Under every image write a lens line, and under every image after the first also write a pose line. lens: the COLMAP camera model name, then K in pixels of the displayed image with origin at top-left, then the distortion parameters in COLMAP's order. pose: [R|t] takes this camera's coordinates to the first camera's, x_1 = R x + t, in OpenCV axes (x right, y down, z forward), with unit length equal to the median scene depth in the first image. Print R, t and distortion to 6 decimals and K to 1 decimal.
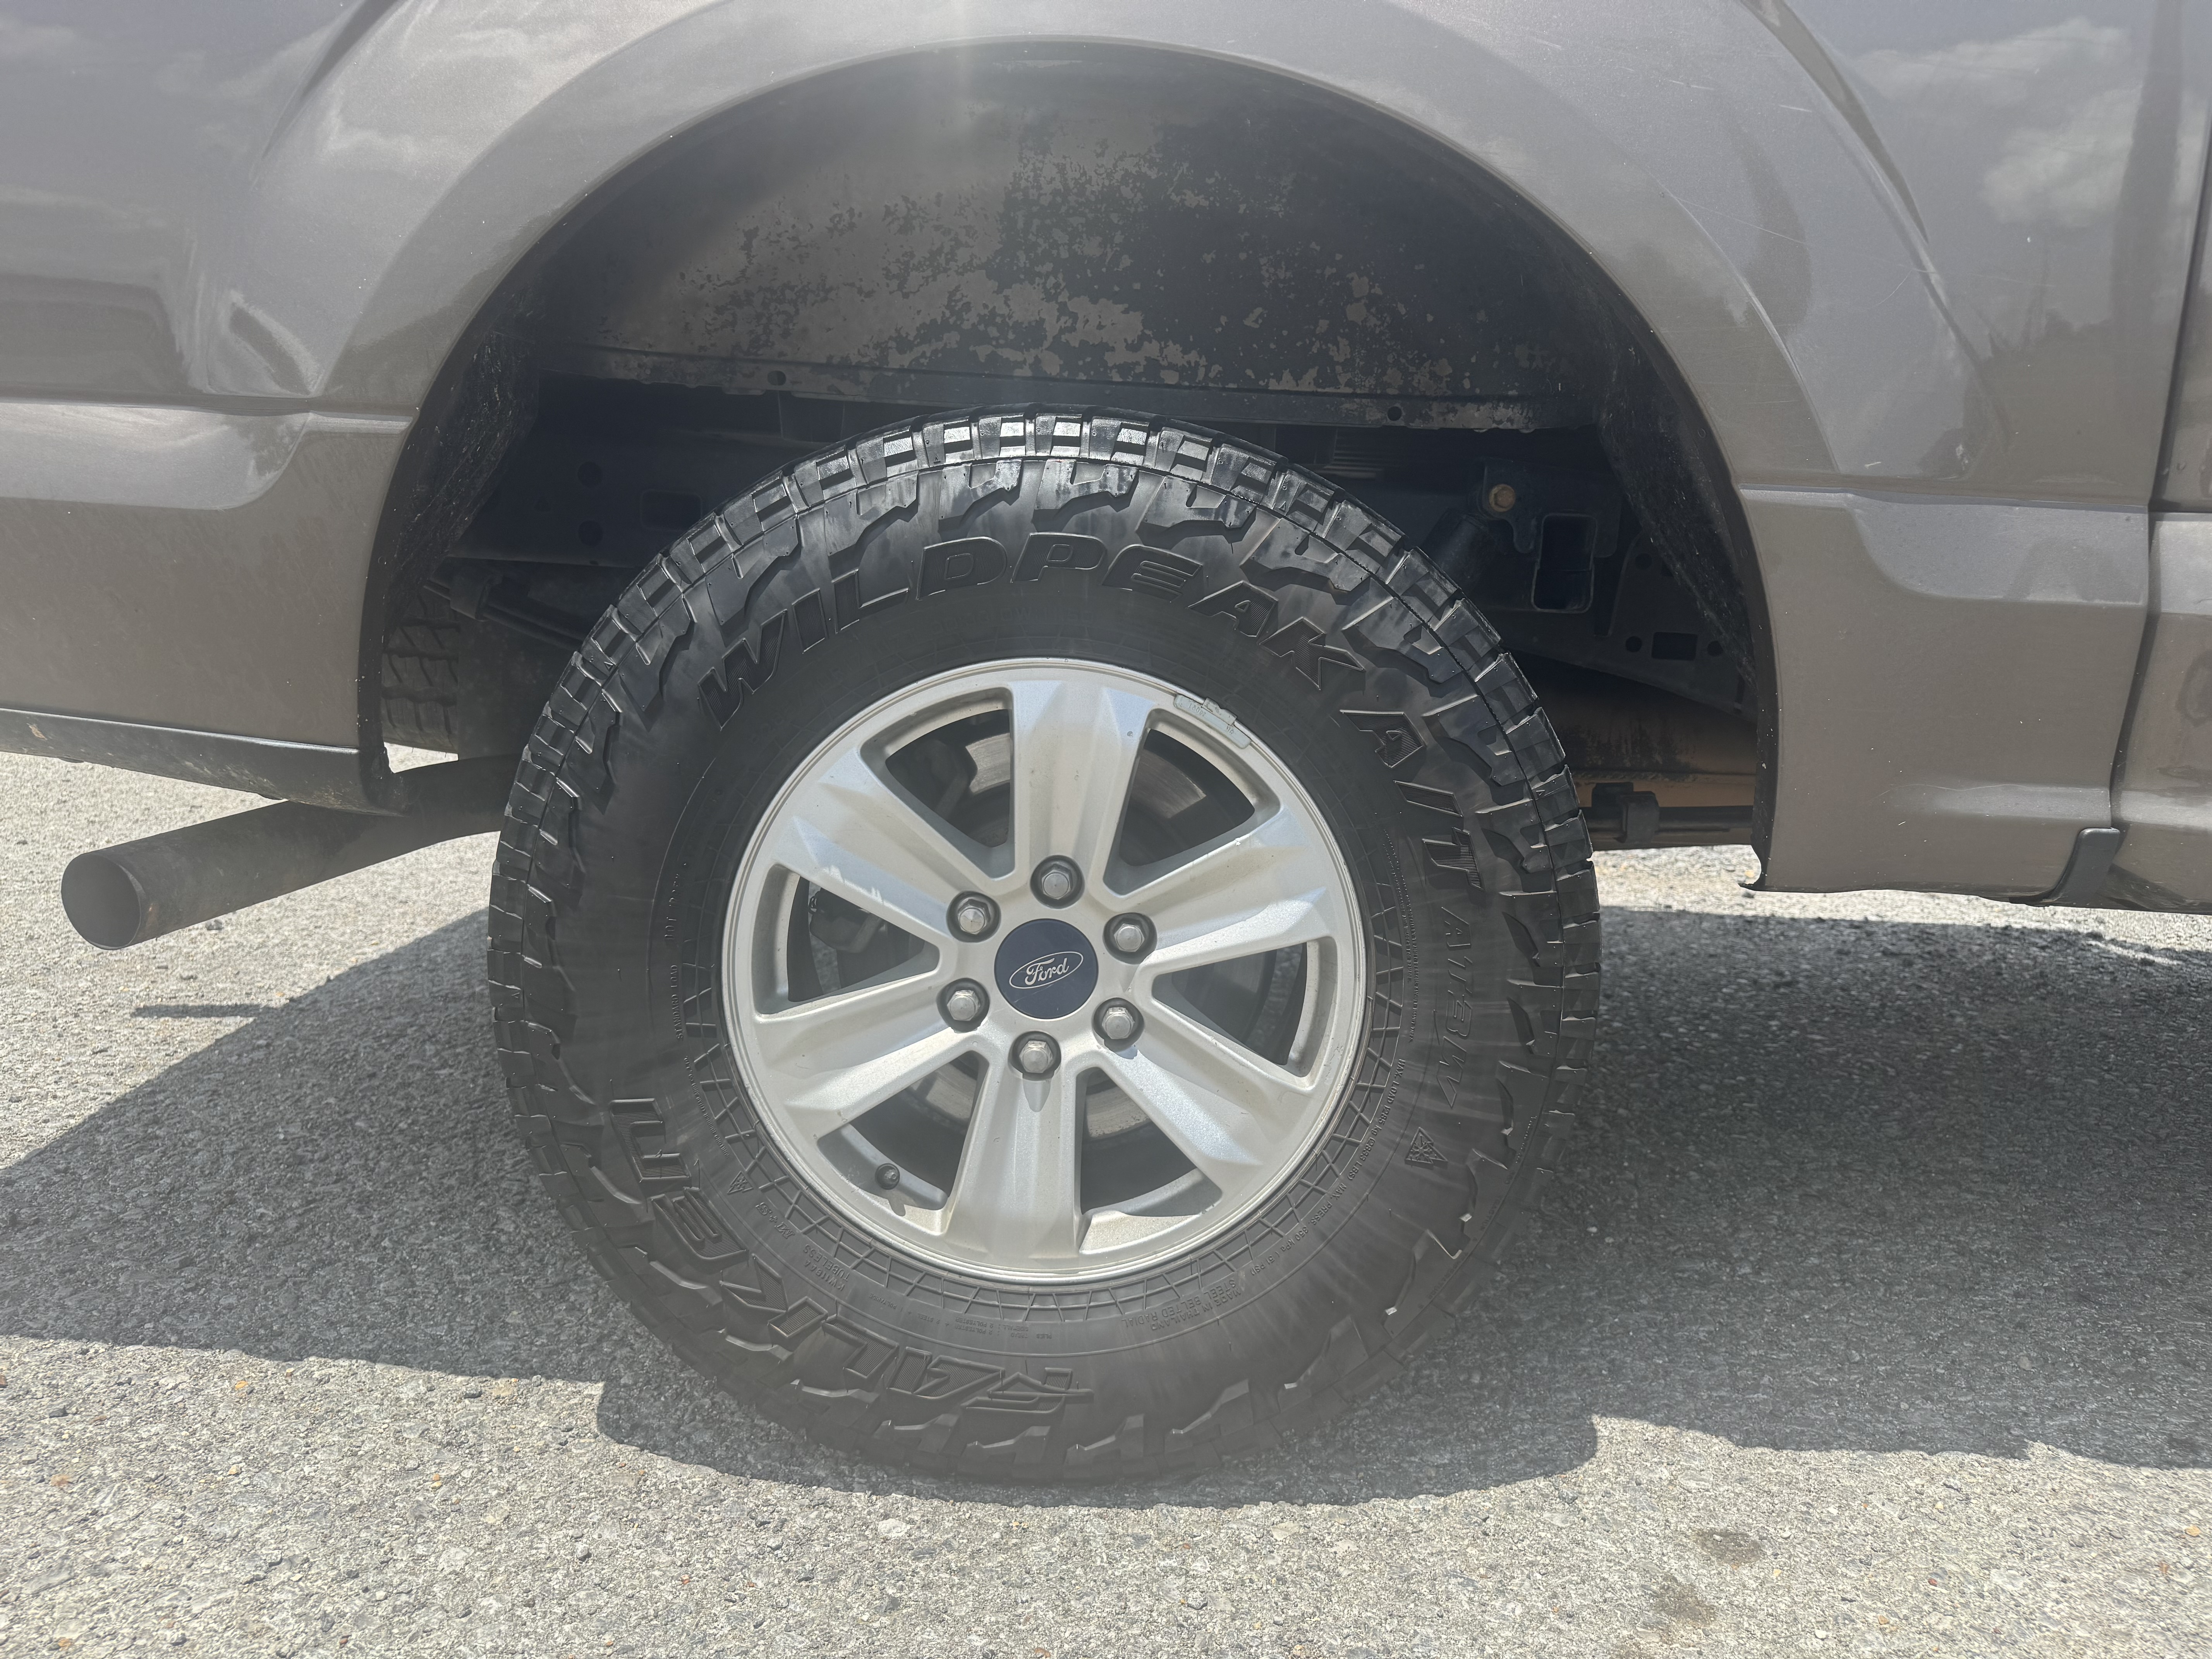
lens RADIAL K [[1559.1, 0, 1108.1], [0, 1559.1, 808.5], [0, 0, 1]] dist [0.024137, -0.030316]
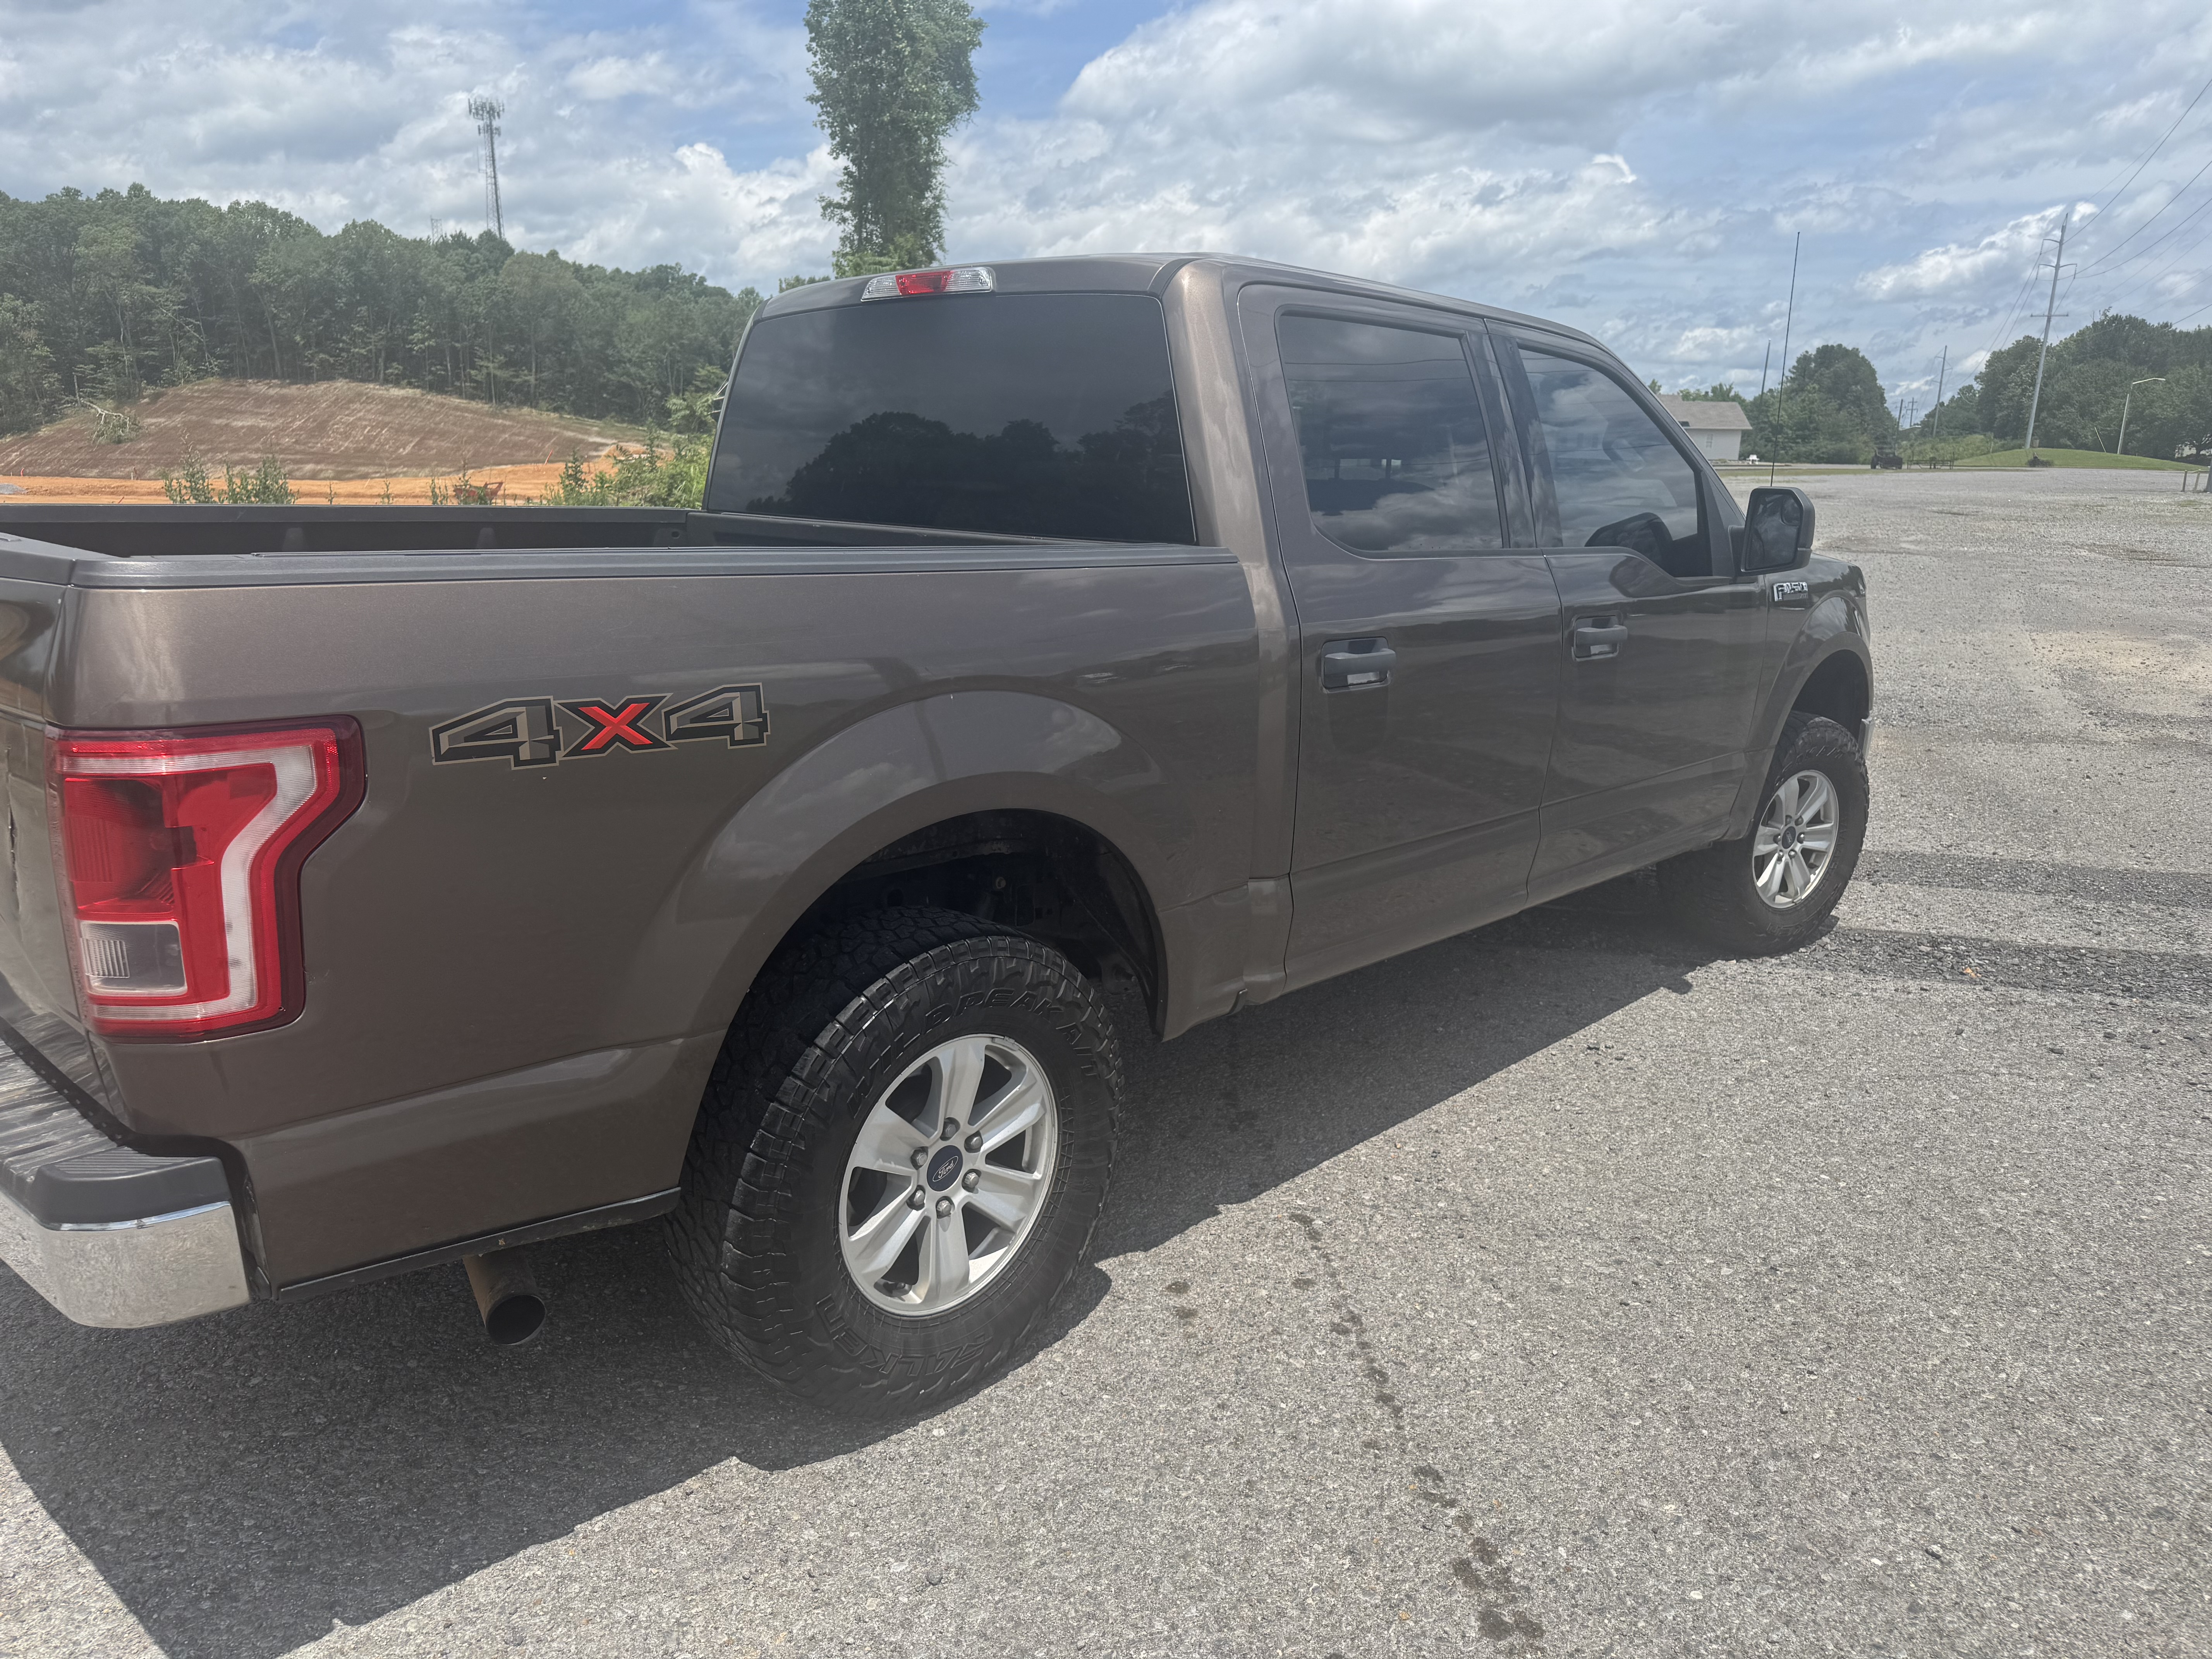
lens RADIAL K [[1559.1, 0, 1115.5], [0, 1559.1, 837.5], [0, 0, 1]] dist [0.024137, -0.030316]
pose [[0.677430, -0.195559, 0.709116, -1.366645], [0.131739, 0.980681, 0.144599, -0.651806], [-0.723694, -0.004538, 0.690106, -0.709677]]
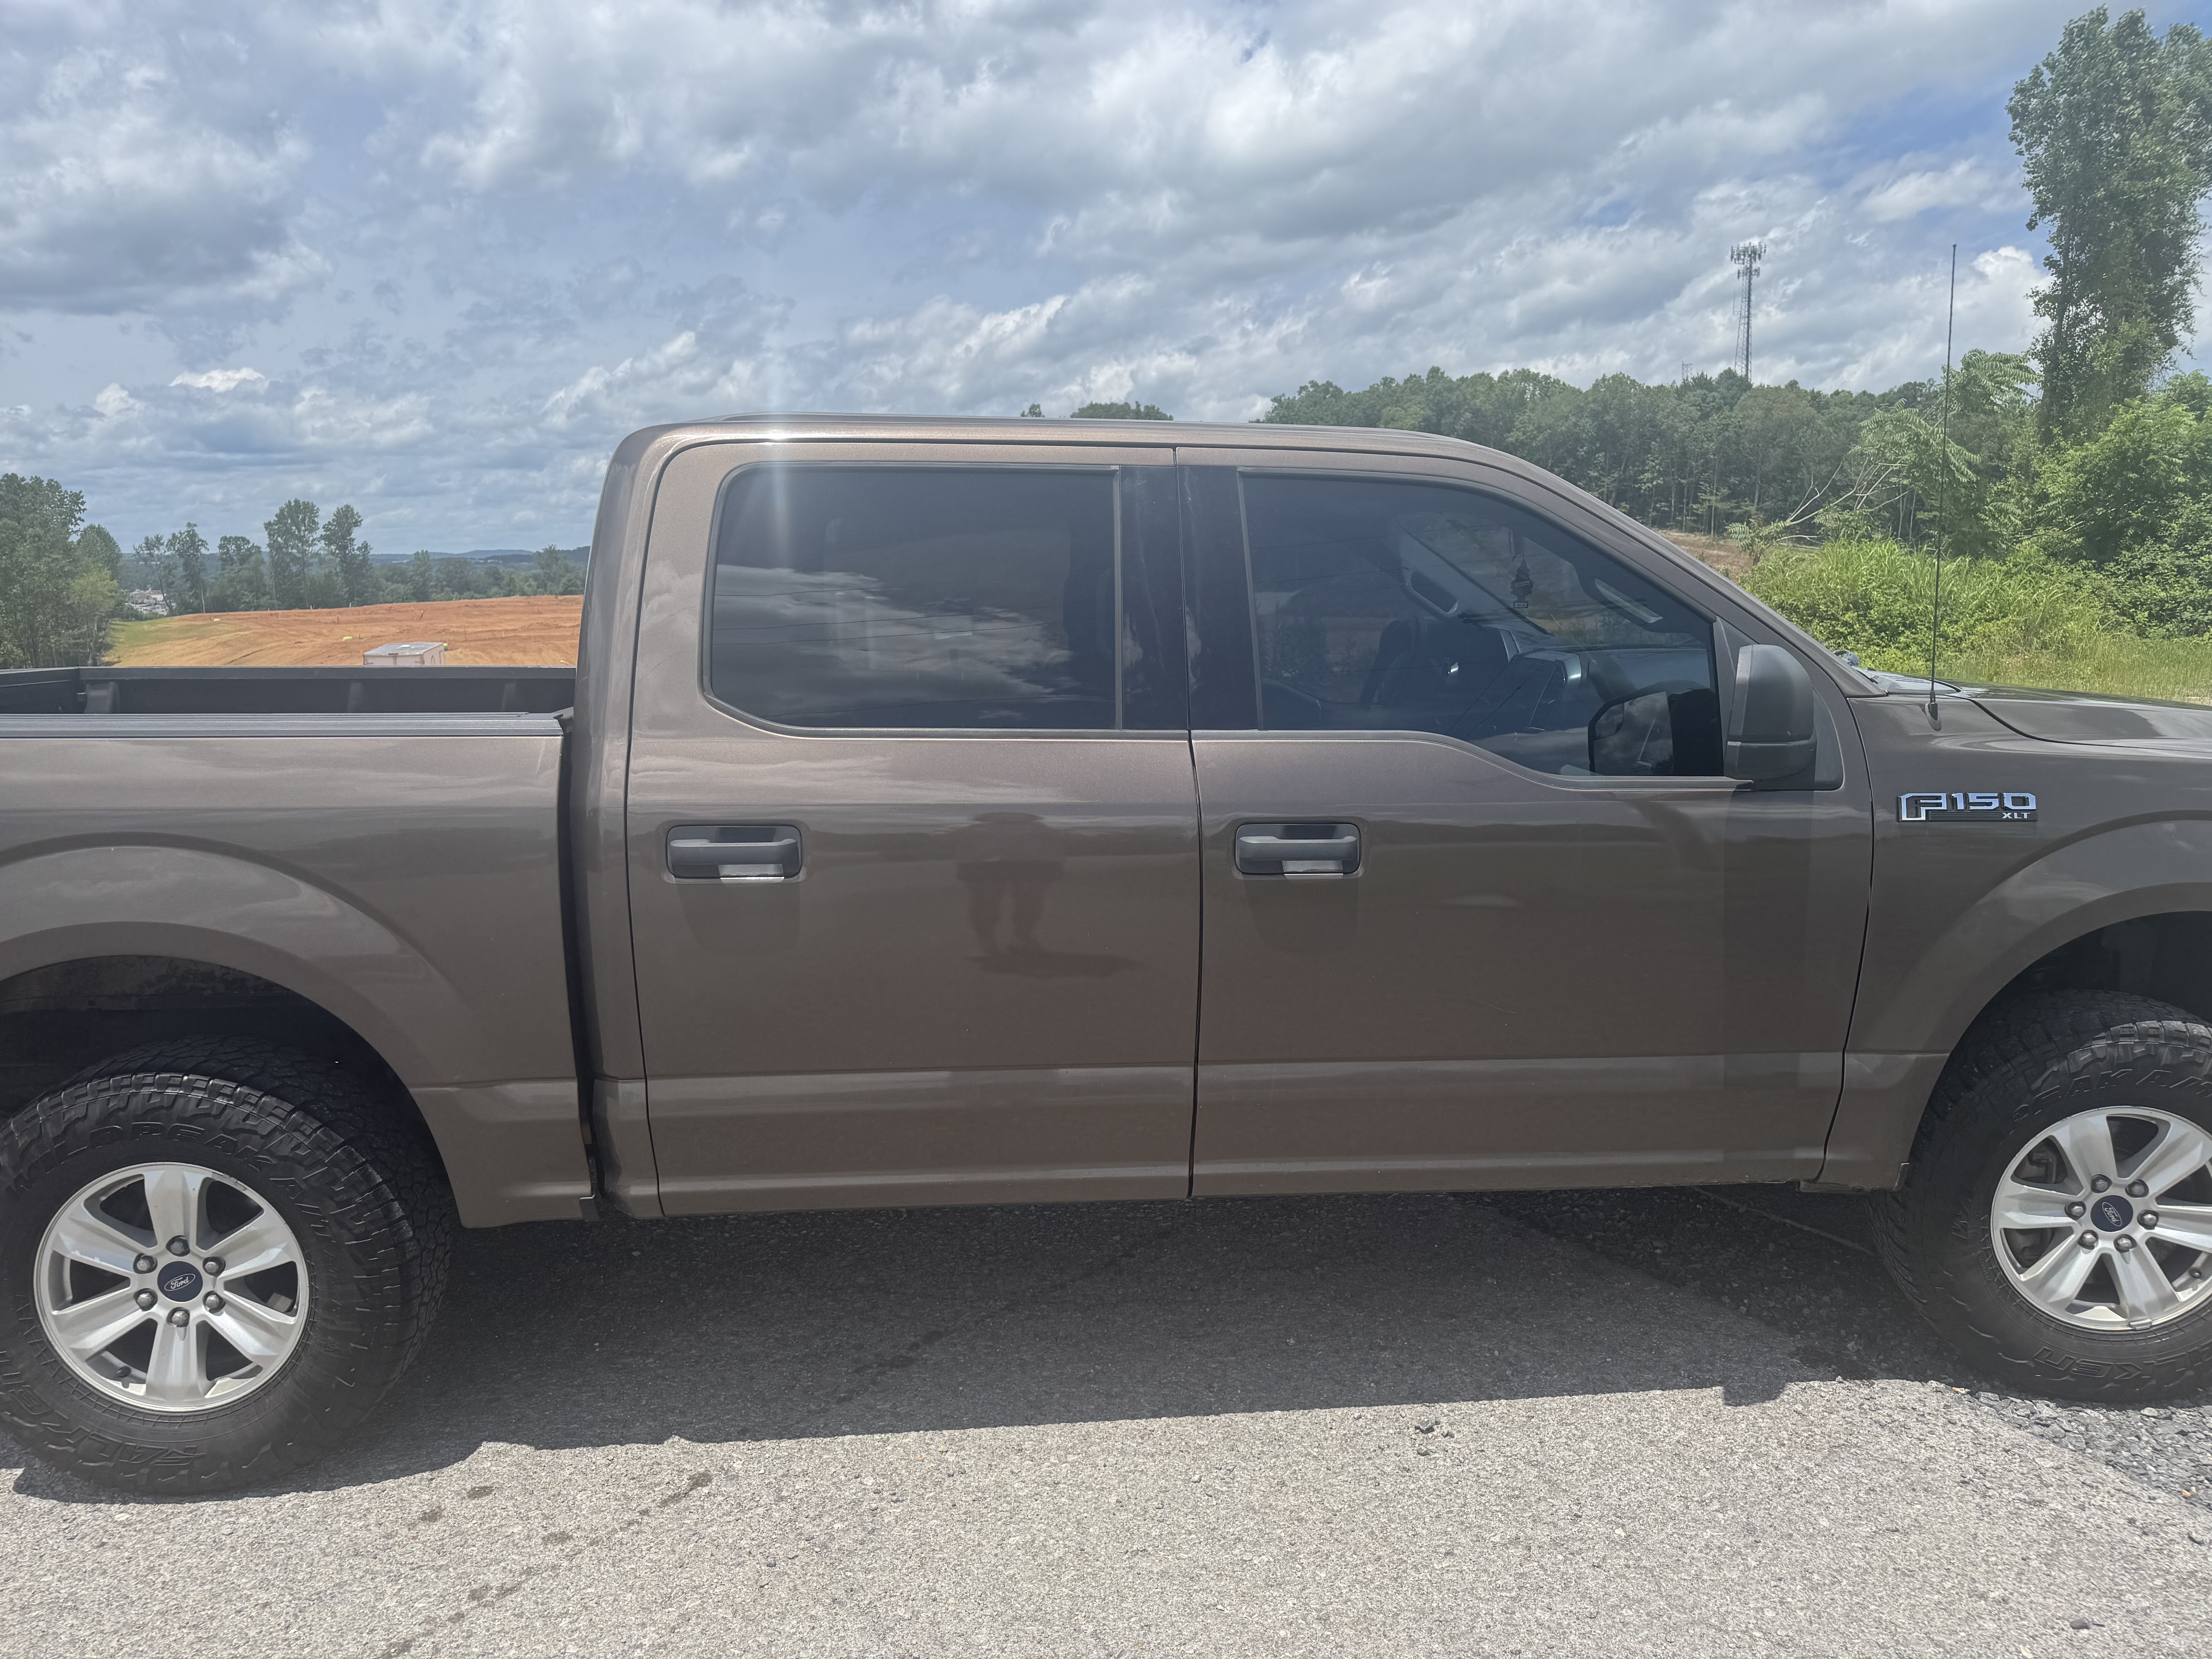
lens RADIAL K [[1559.1, 0, 1115.1], [0, 1559.1, 827.7], [0, 0, 1]] dist [0.024137, -0.030316]
pose [[0.994872, -0.062674, 0.079379, 1.265694], [0.064026, 0.997841, -0.014602, -0.475695], [-0.078293, 0.019609, 0.996738, -1.564463]]
